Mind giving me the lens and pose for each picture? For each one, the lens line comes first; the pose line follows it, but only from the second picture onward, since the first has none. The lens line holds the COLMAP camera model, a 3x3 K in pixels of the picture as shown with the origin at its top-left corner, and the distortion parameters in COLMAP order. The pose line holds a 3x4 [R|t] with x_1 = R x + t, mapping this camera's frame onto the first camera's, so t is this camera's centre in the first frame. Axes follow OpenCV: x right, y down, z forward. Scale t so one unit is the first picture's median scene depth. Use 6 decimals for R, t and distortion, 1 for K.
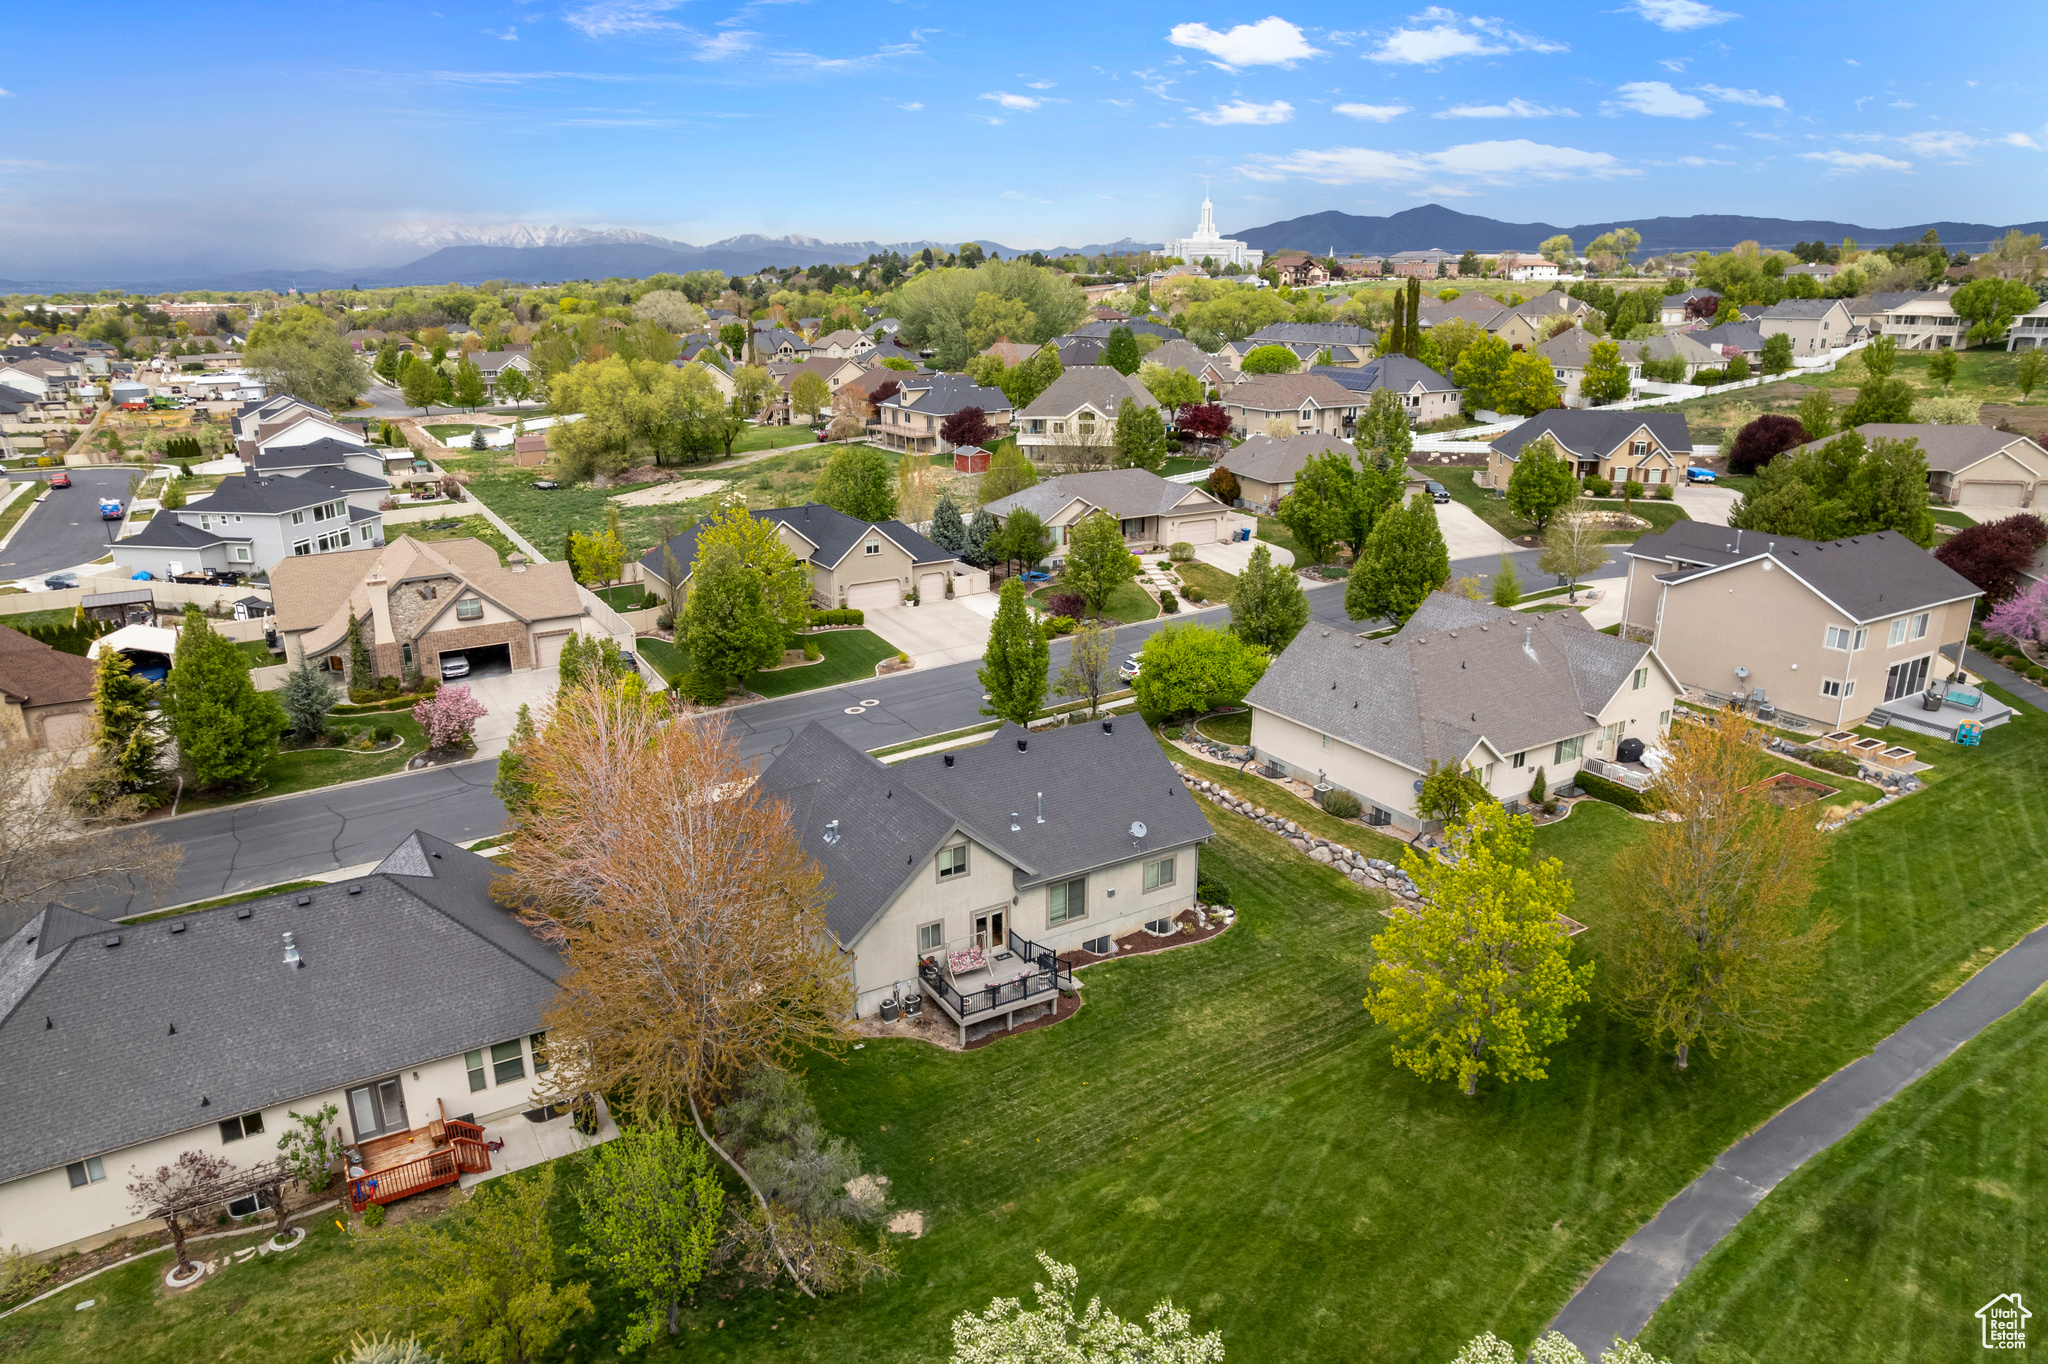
lens RADIAL K [[1308.2, 0, 1028.8], [0, 1308.2, 689.6], [0, 0, 1]] dist [-0.082313, 0.074090]
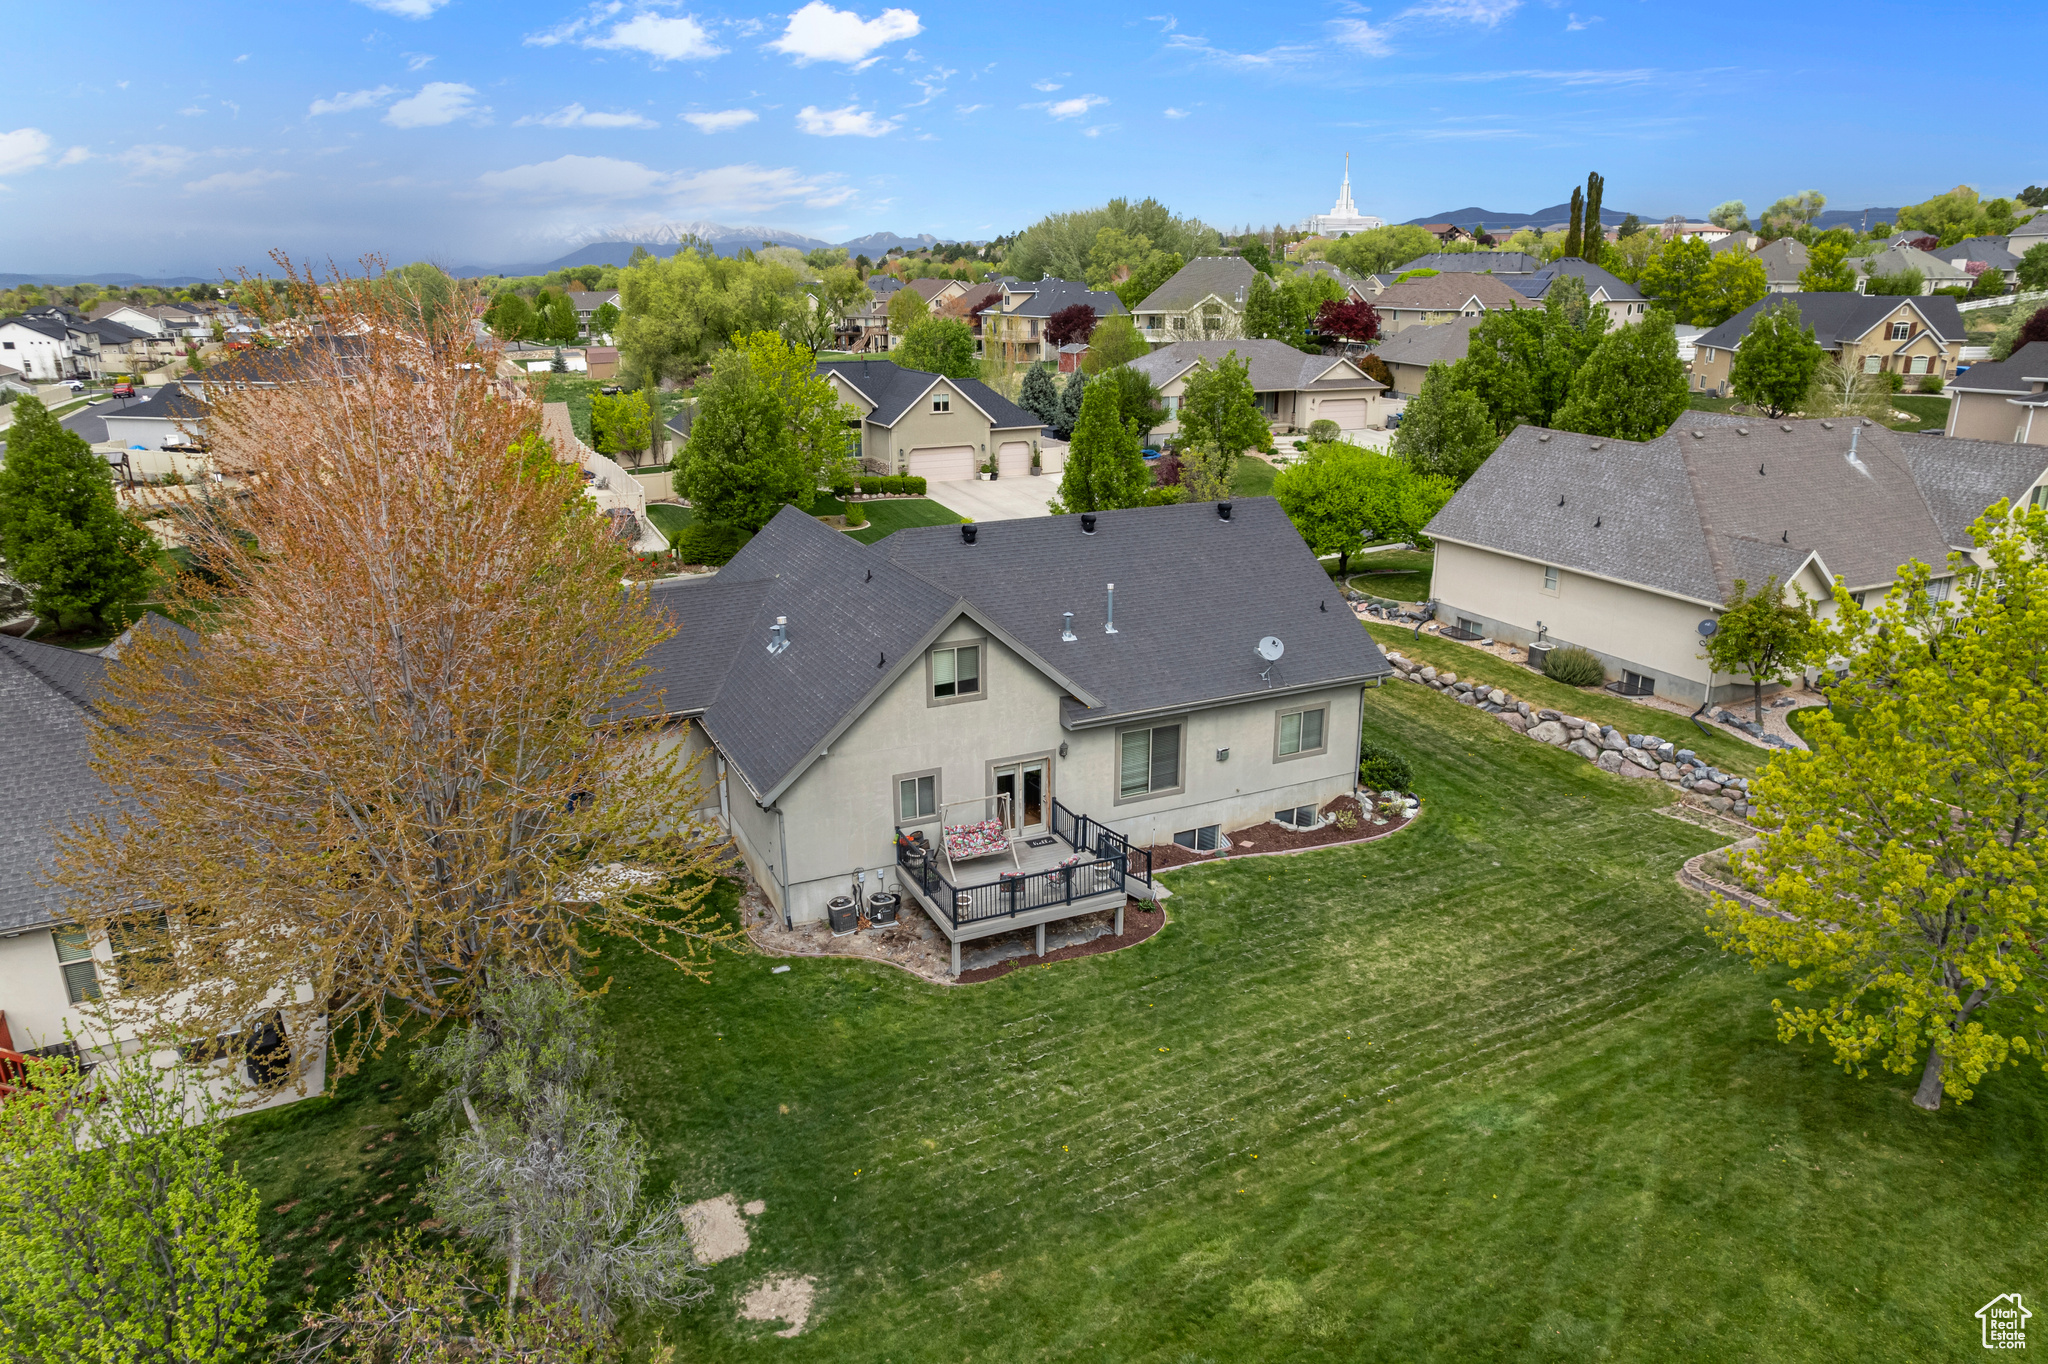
lens RADIAL K [[1308.2, 0, 1028.8], [0, 1308.2, 689.6], [0, 0, 1]] dist [-0.082313, 0.074090]
pose [[0.995376, 0.029072, -0.091548, 0.023950], [-0.029006, 0.999577, 0.002052, 0.111364], [0.091569, 0.000613, 0.995799, 0.328811]]
